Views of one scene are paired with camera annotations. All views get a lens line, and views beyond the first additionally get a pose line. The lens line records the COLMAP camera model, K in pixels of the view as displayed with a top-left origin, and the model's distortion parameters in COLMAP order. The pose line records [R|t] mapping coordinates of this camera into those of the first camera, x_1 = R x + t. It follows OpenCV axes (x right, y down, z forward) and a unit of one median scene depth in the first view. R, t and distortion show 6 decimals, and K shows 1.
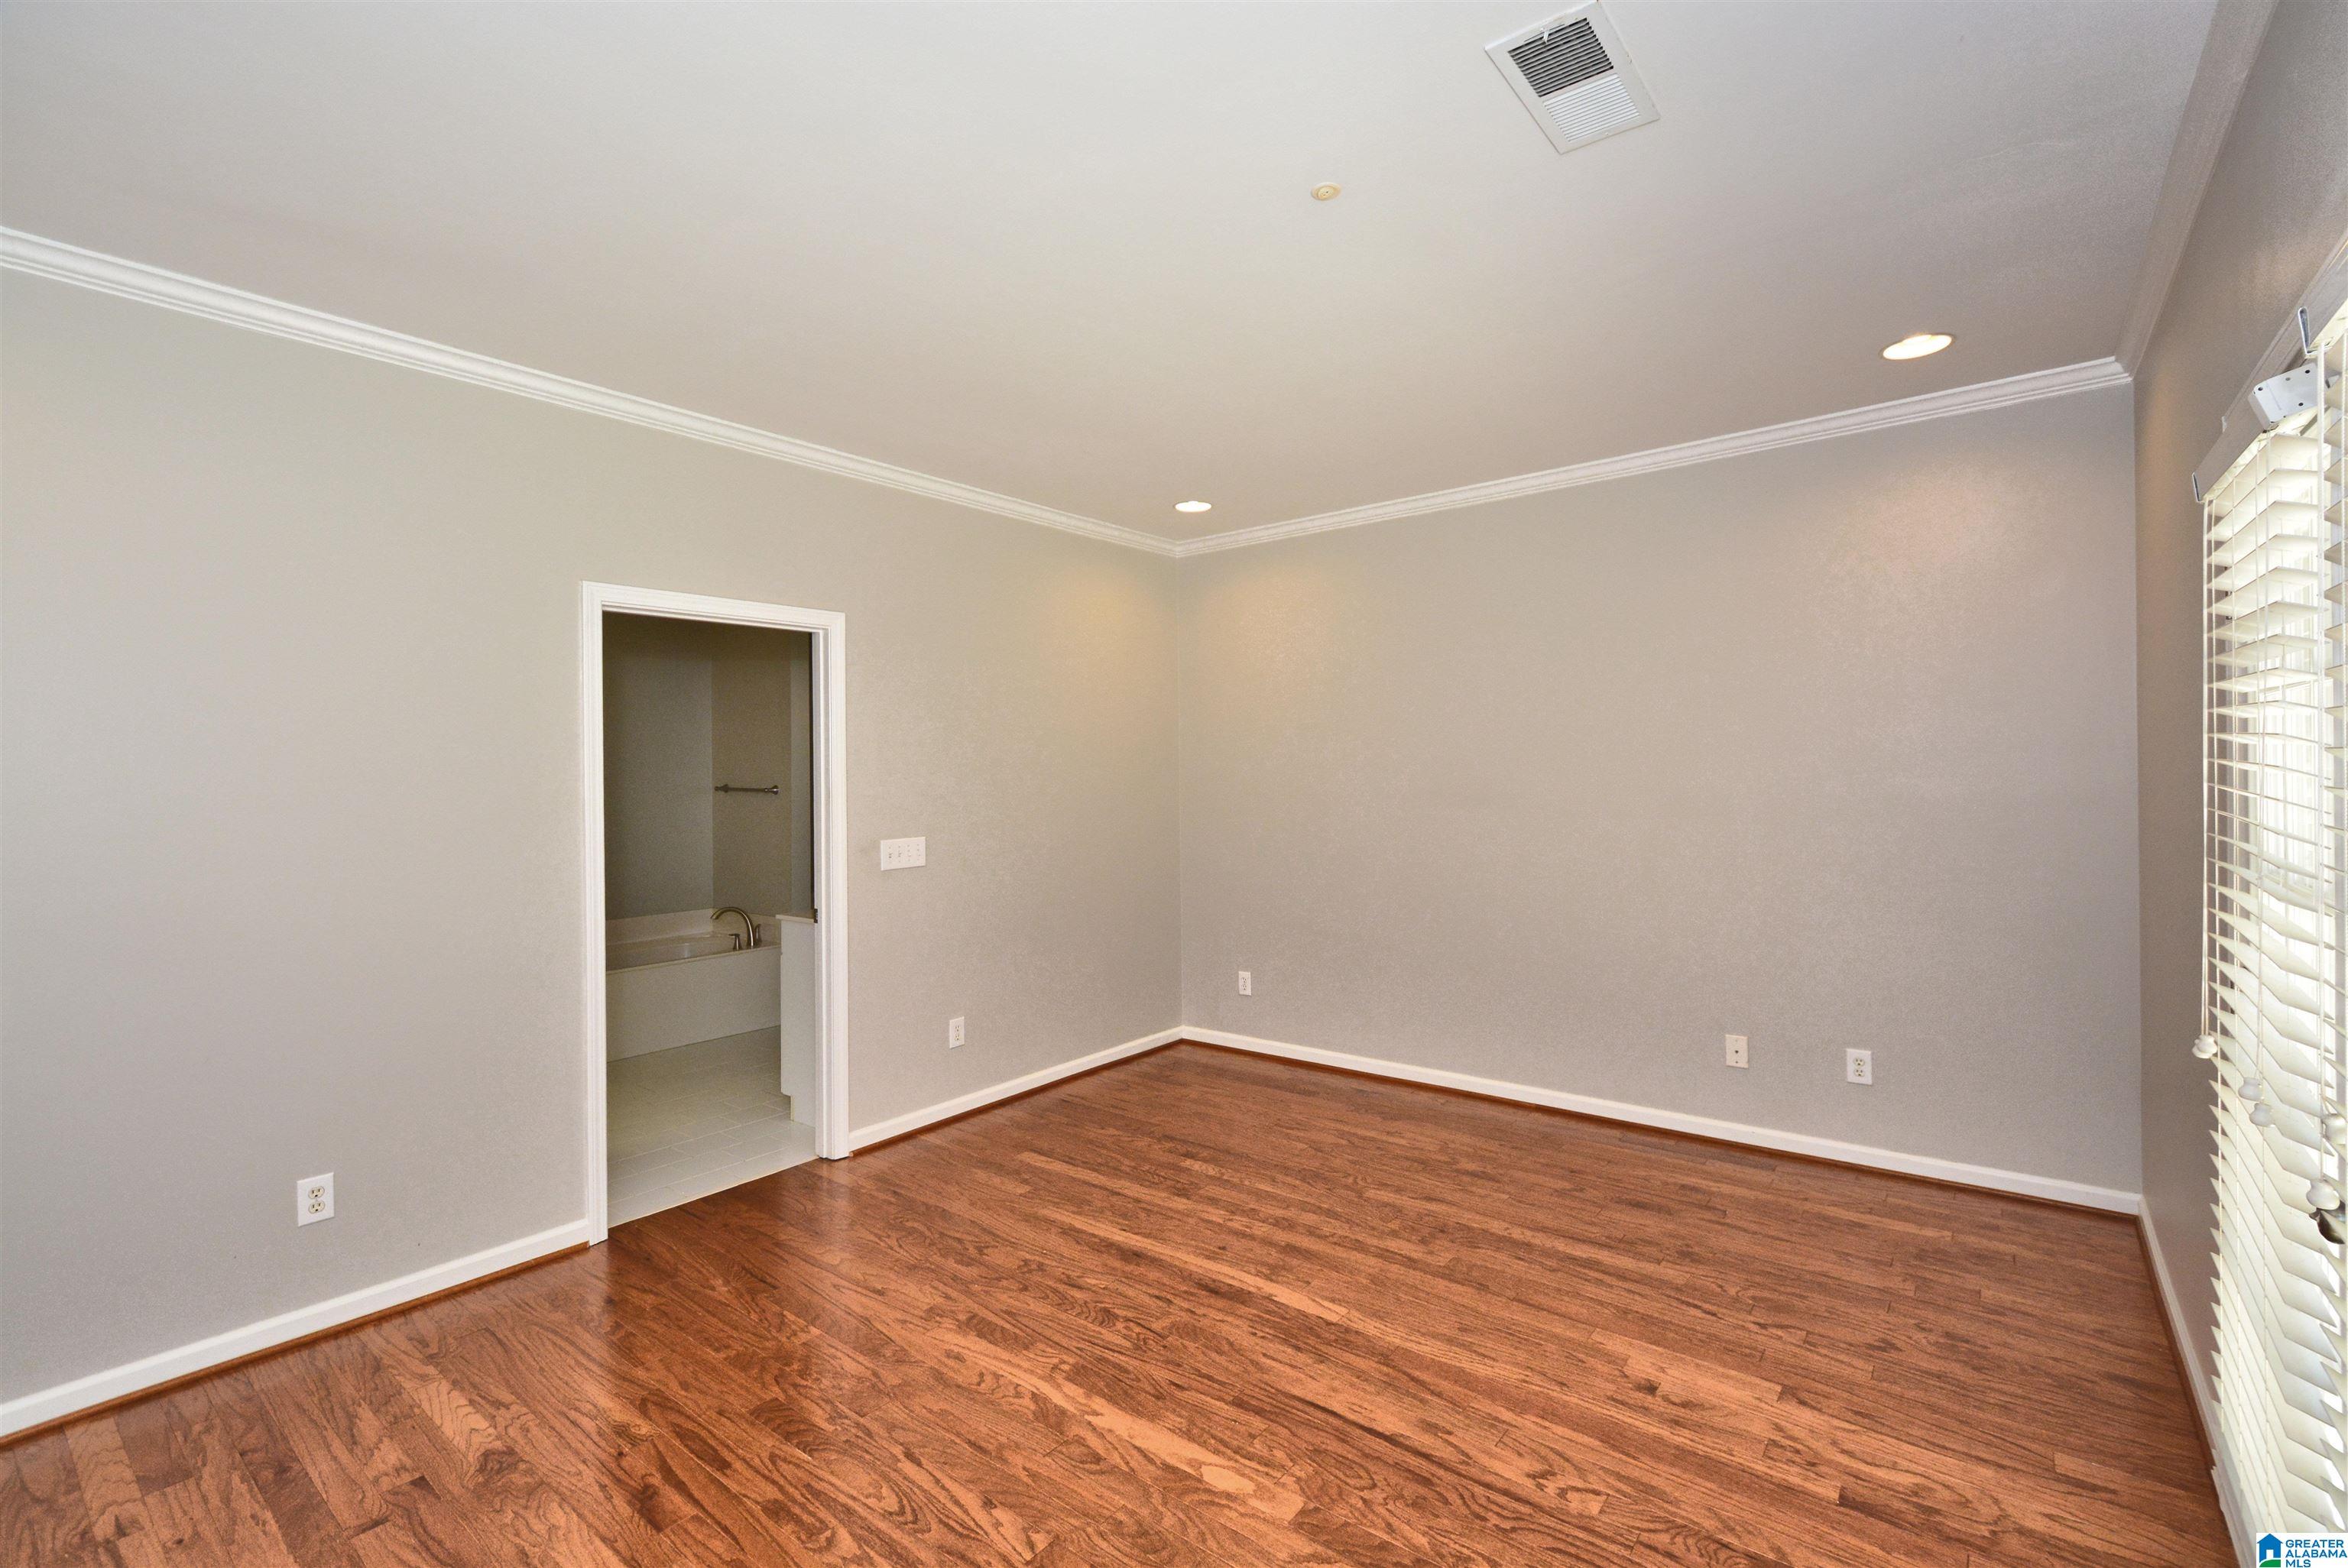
lens RADIAL K [[1025.6, 0, 1212.5], [0, 1025.6, 764.9], [0, 0, 1]] dist [0.002611, -0.001515]
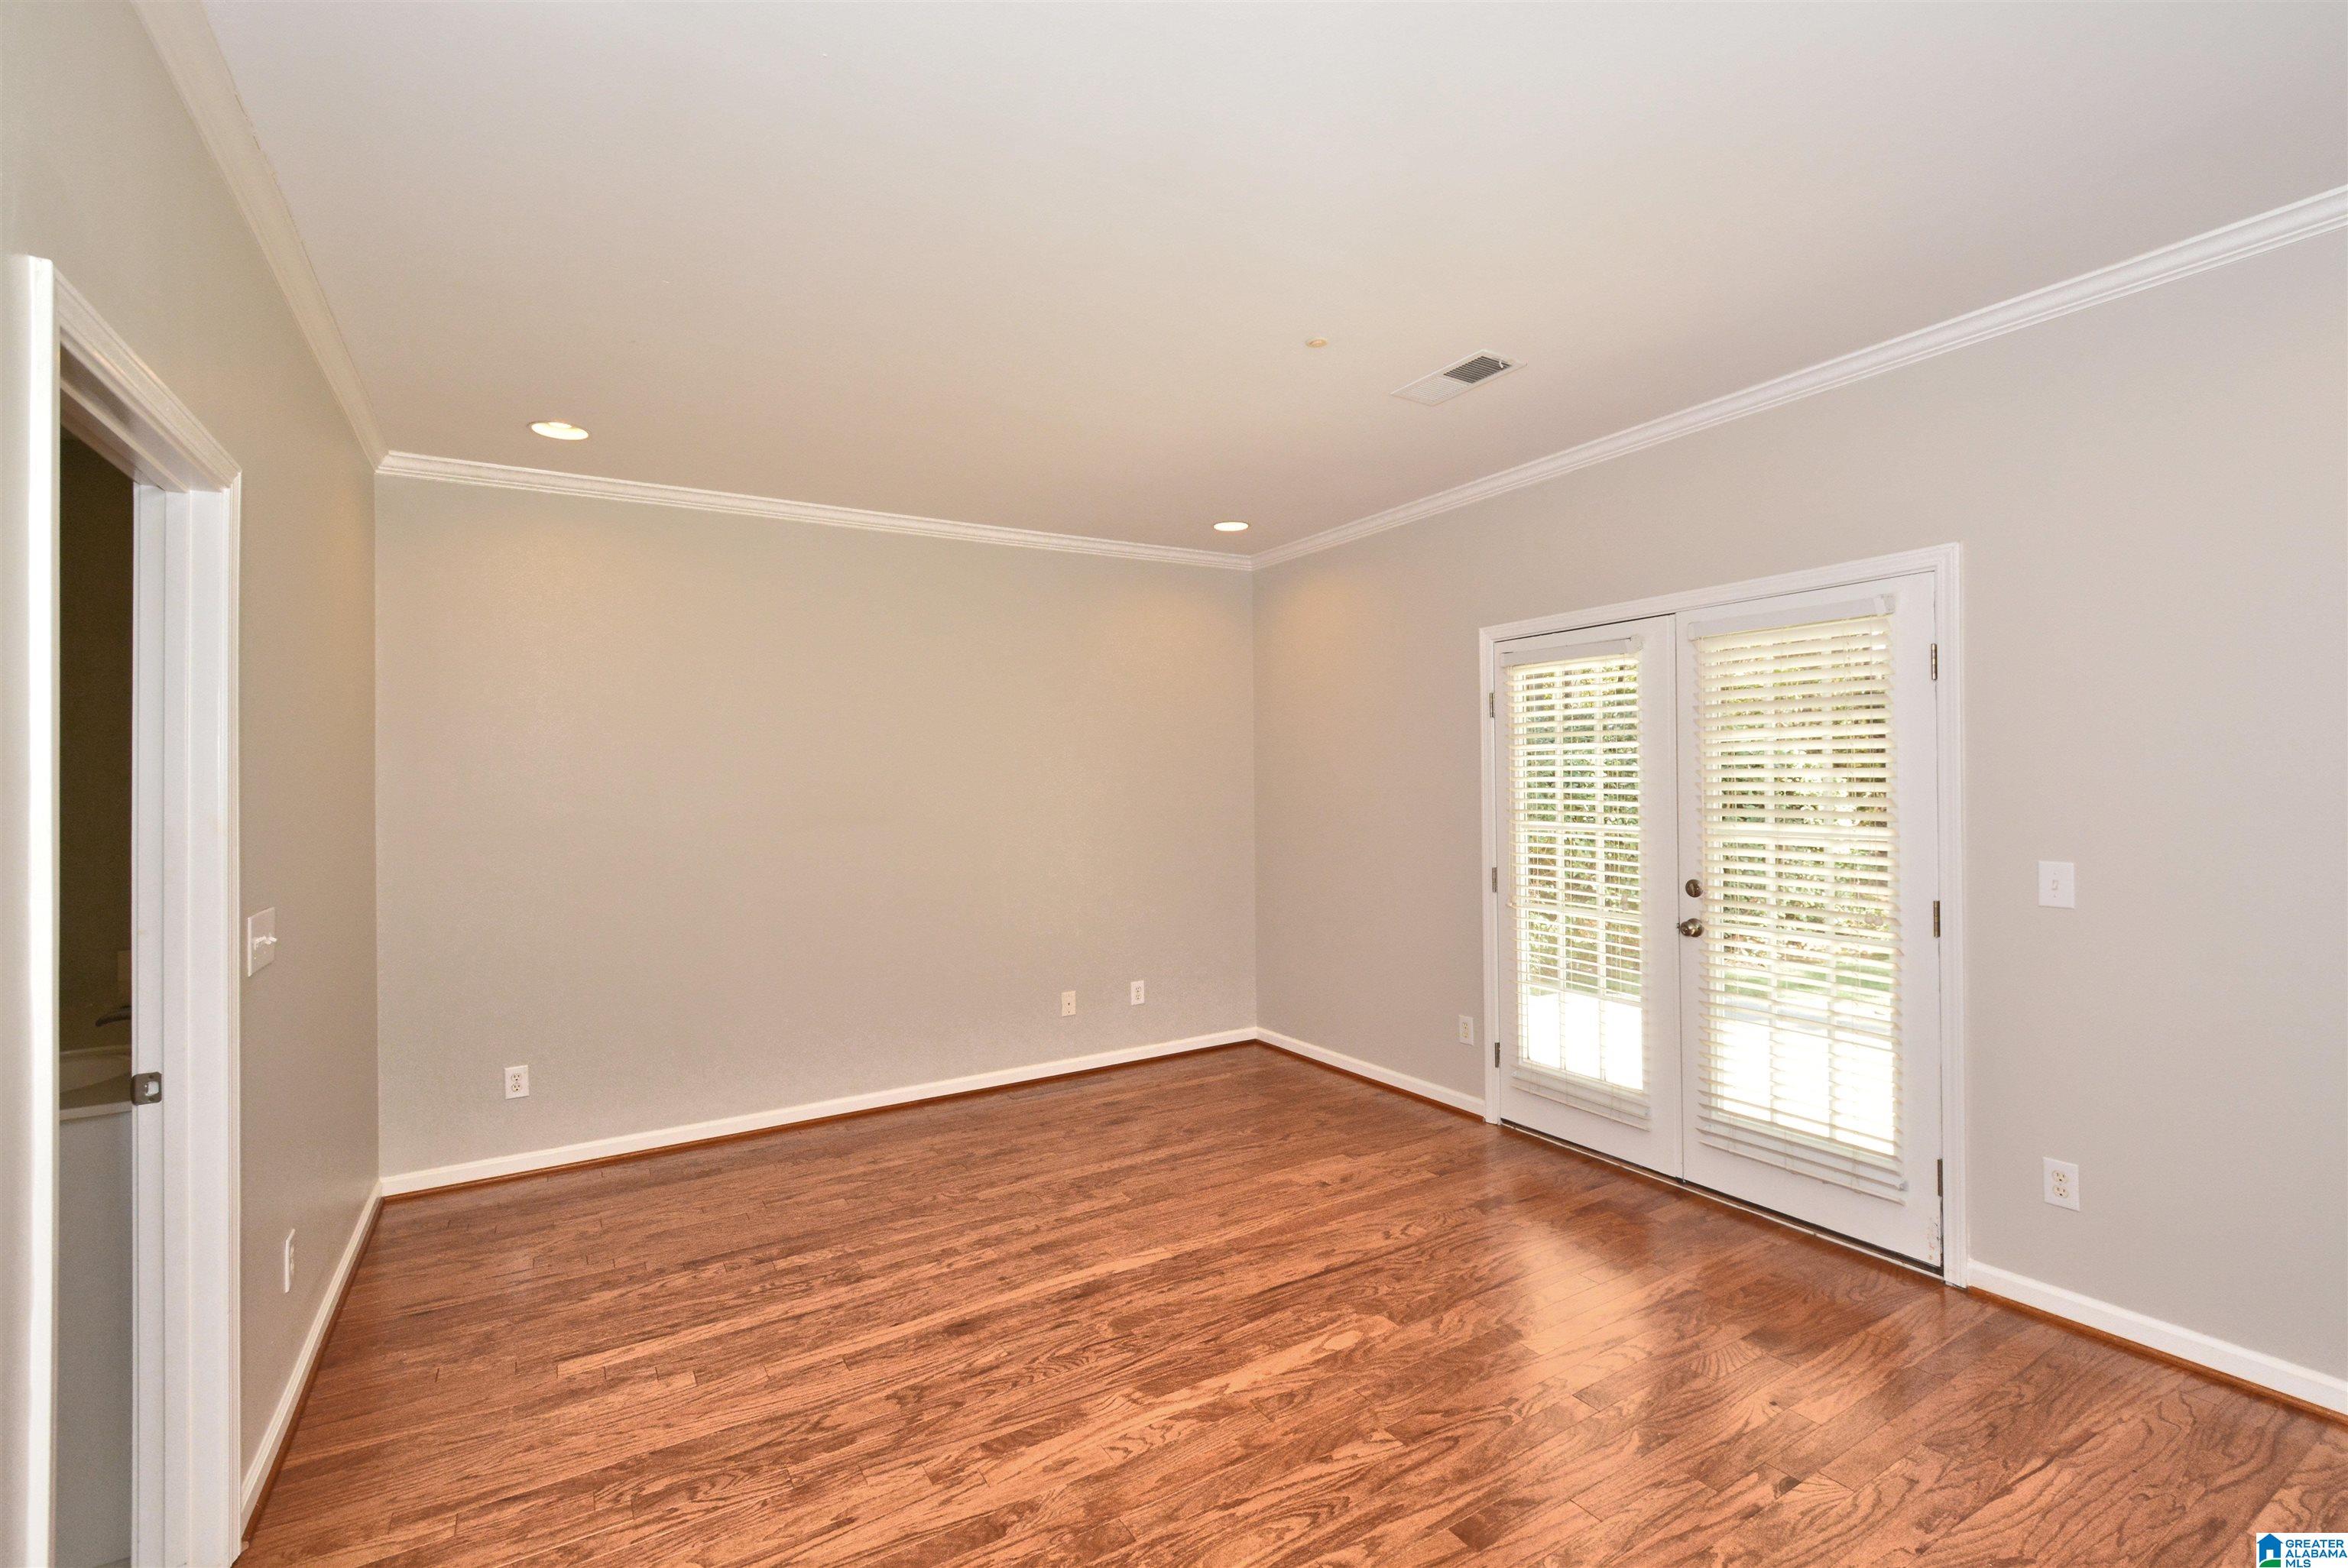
lens RADIAL K [[1025.6, 0, 1175.6], [0, 1025.6, 791.2], [0, 0, 1]] dist [0.002611, -0.001515]
pose [[0.358220, 0.003739, 0.933630, -0.837023], [0.008270, 0.999940, -0.007178, 0.020096], [-0.933600, 0.010293, 0.358168, 0.496009]]
